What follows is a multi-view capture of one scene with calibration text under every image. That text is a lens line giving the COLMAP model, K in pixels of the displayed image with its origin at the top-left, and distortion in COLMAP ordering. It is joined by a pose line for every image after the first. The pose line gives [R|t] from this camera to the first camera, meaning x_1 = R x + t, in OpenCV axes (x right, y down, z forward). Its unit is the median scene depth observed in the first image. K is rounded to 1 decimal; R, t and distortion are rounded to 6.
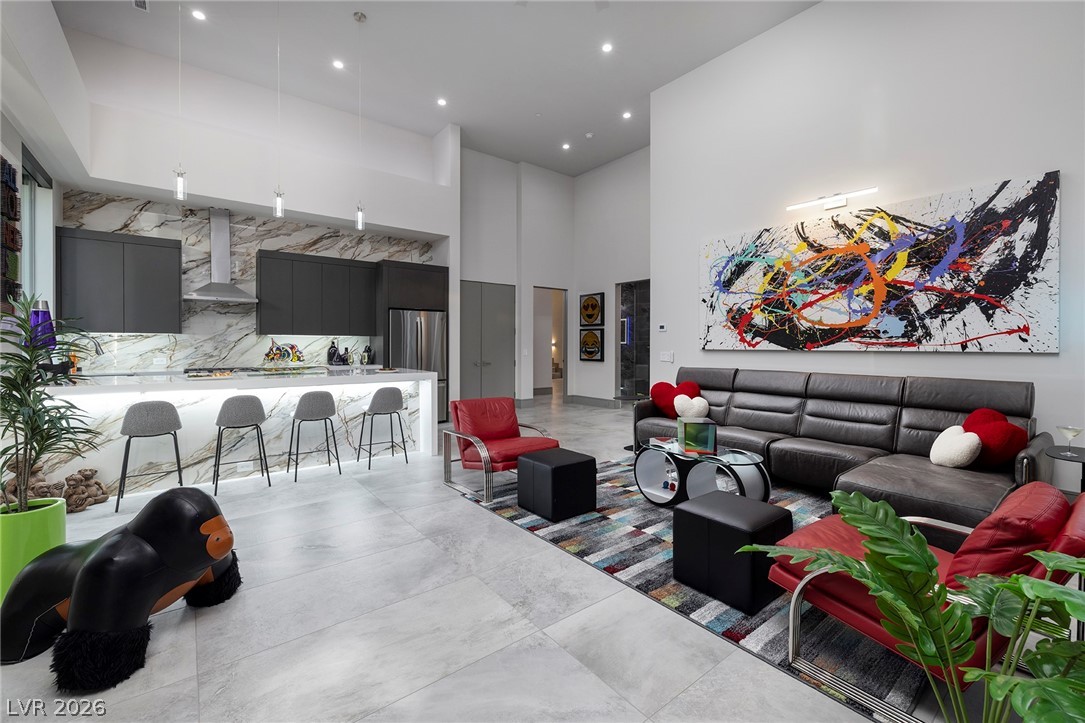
lens RADIAL K [[466.9, 0, 548.1], [0, 466.9, 347.6], [0, 0, 1]] dist [0.010217, 0.000893]
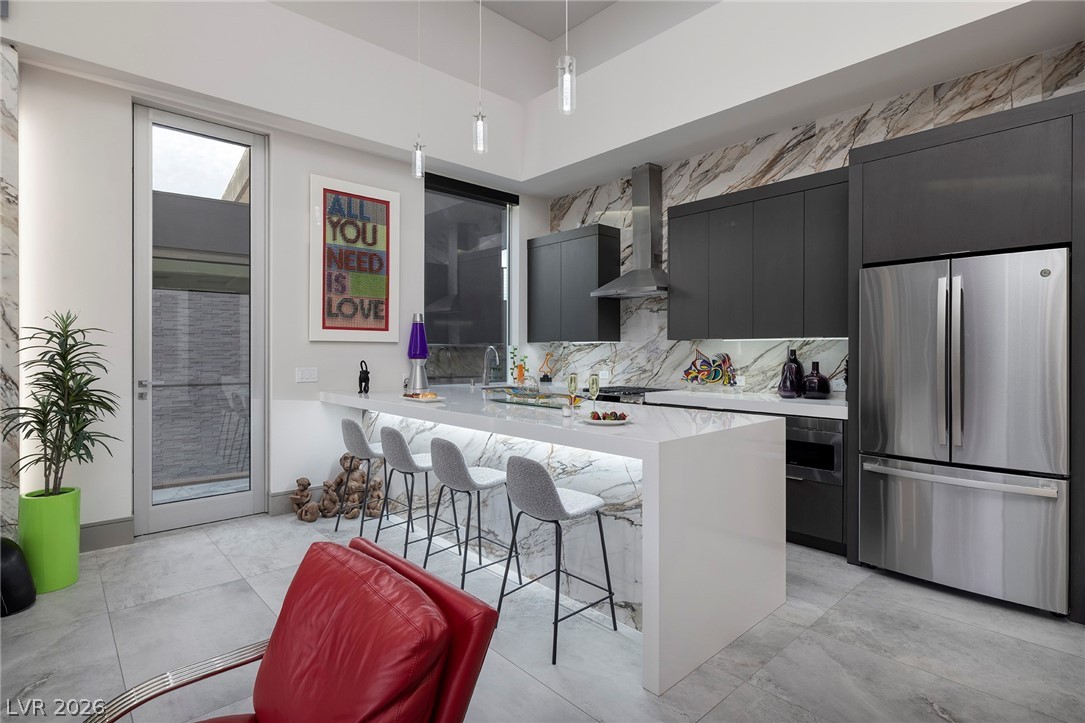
lens RADIAL K [[548.3, 0, 546.4], [0, 548.3, 357.2], [0, 0, 1]] dist [-0.000866, 0.000917]
pose [[0.070149, 0.005961, -0.997519, 0.136852], [-0.009920, 0.999937, 0.005277, -0.006721], [0.997487, 0.009526, 0.070204, 0.851859]]
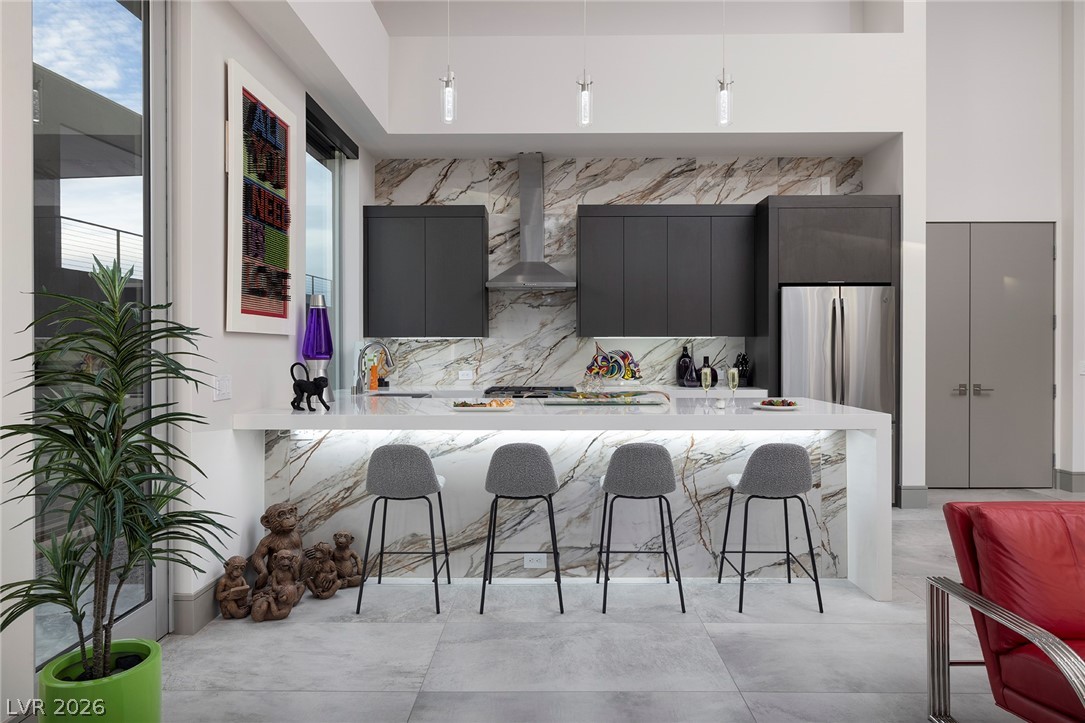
lens RADIAL K [[648.6, 0, 539.2], [0, 648.6, 355.9], [0, 0, 1]] dist [0.001184, -0.001021]
pose [[0.778667, 0.001704, -0.627435, -0.104031], [-0.000438, 0.999998, 0.002173, -0.003298], [0.627438, -0.001417, 0.778666, 0.291919]]
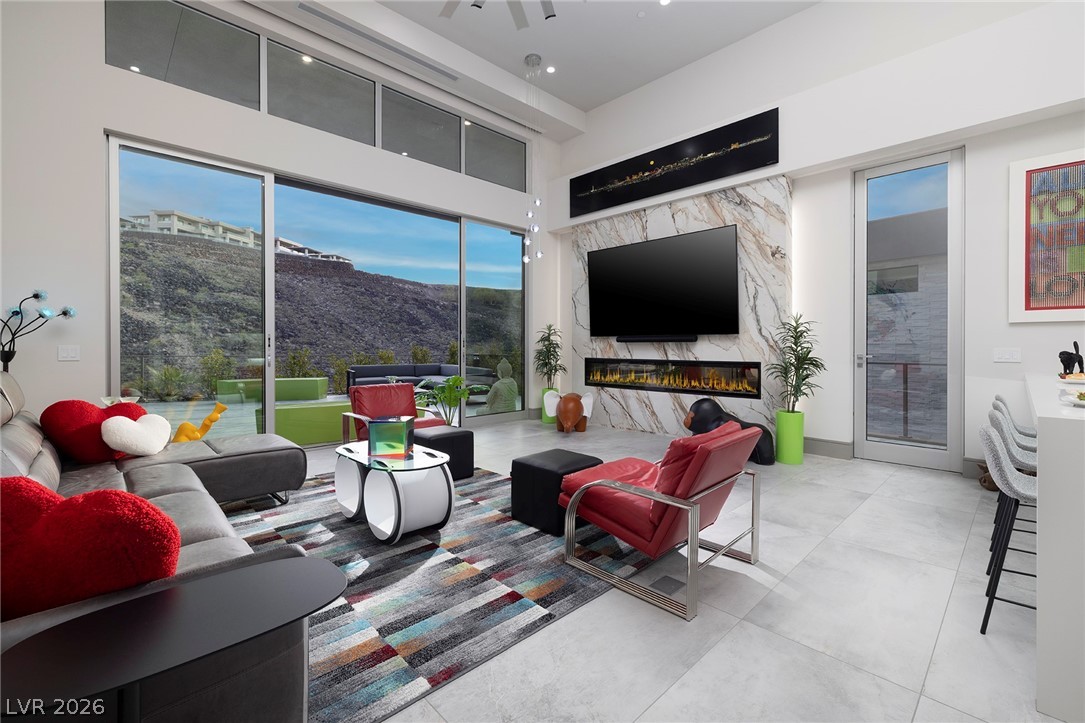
lens RADIAL K [[466.9, 0, 542.4], [0, 466.9, 351.8], [0, 0, 1]] dist [0.010217, 0.000893]
pose [[-0.995835, -0.003548, -0.091106, 0.083934], [-0.005580, 0.999741, 0.022067, 0.010988], [0.091004, 0.022483, -0.995597, 1.251541]]
